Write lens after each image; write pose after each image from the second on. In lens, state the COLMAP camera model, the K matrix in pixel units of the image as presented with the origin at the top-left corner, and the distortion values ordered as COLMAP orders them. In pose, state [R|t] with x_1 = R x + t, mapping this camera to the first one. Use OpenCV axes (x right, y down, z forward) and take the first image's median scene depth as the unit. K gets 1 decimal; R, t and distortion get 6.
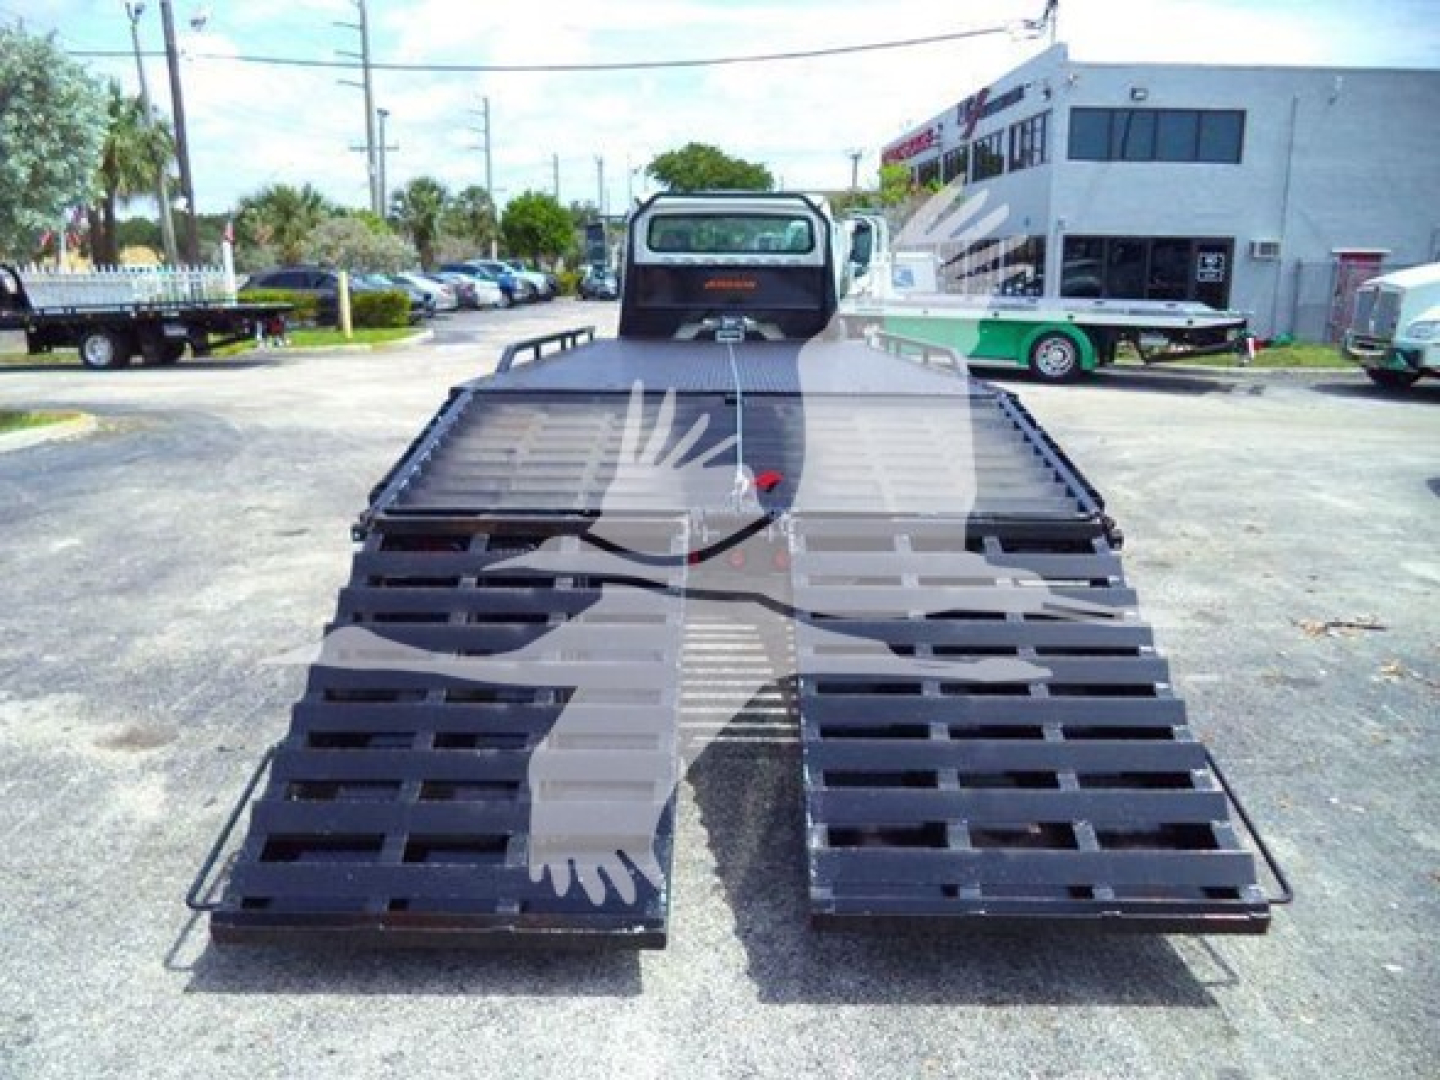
lens RADIAL K [[1168.9, 0, 715.1], [0, 1168.9, 604.6], [0, 0, 1]] dist [-0.025926, 0.004252]
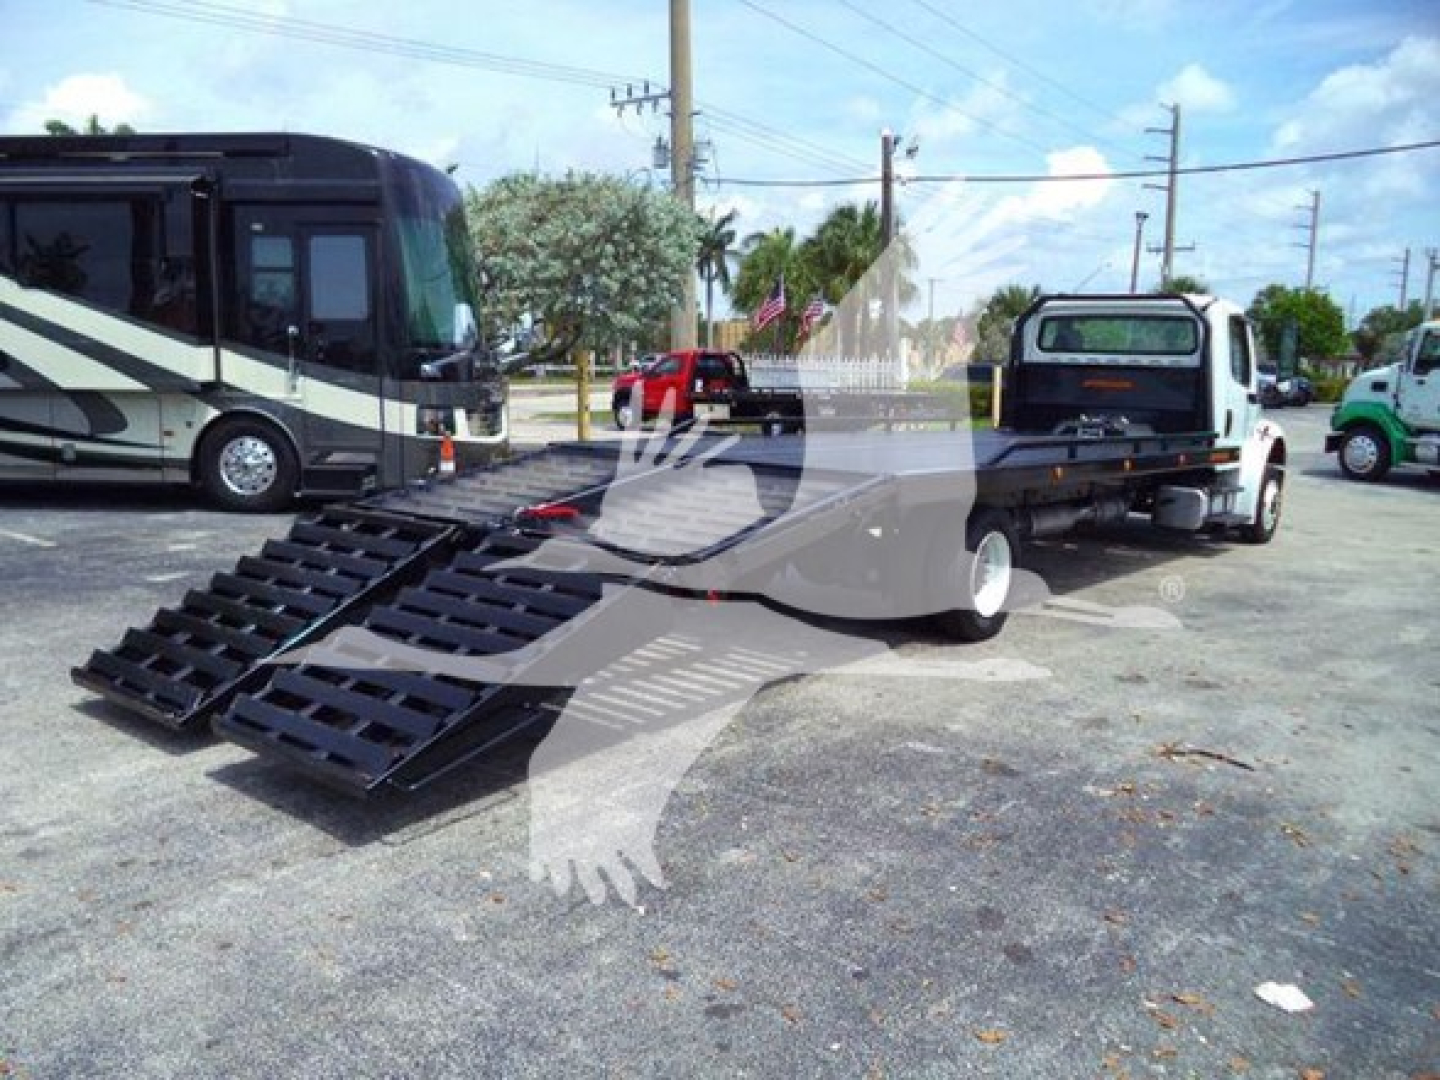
lens RADIAL K [[1167.4, 0, 727.5], [0, 1167.4, 633.8], [0, 0, 1]] dist [-0.013624, -0.007666]
pose [[0.782929, 0.158567, -0.601564, 0.214316], [-0.191604, 0.981428, 0.009326, -0.003390], [0.591870, 0.107960, 0.798770, 0.007966]]
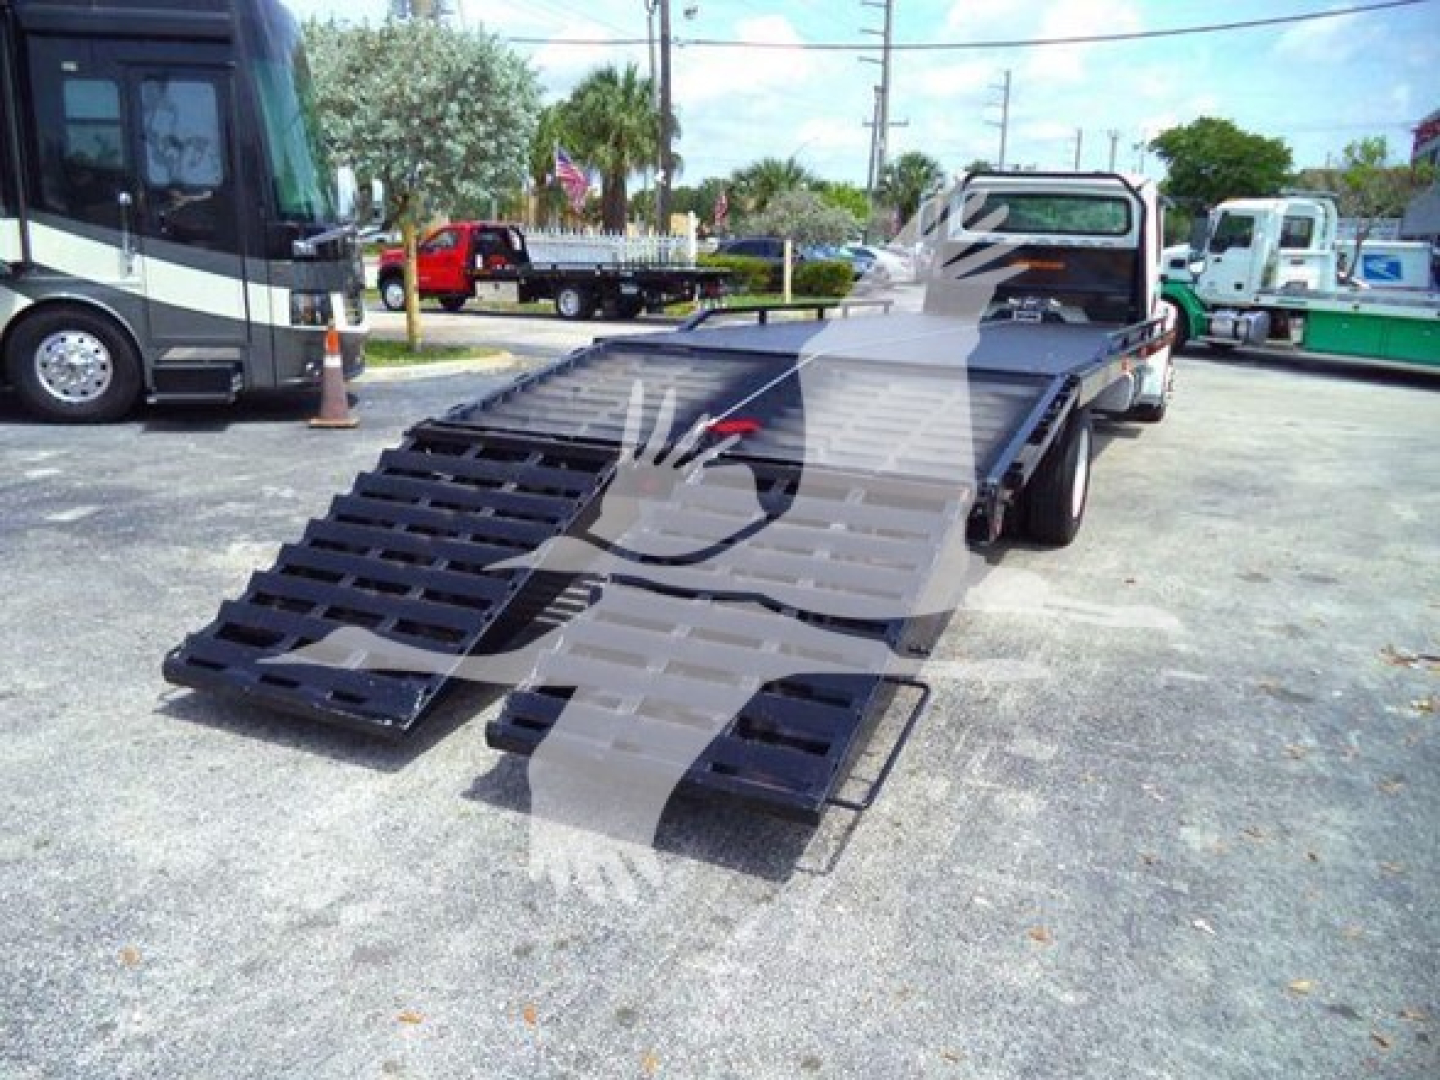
lens RADIAL K [[1168.9, 0, 715.1], [0, 1168.9, 604.6], [0, 0, 1]] dist [-0.025926, 0.004252]
pose [[0.910801, 0.147279, -0.385682, 0.101031], [-0.139823, 0.989037, 0.047481, 0.003077], [0.388446, 0.010681, 0.921409, -0.013872]]
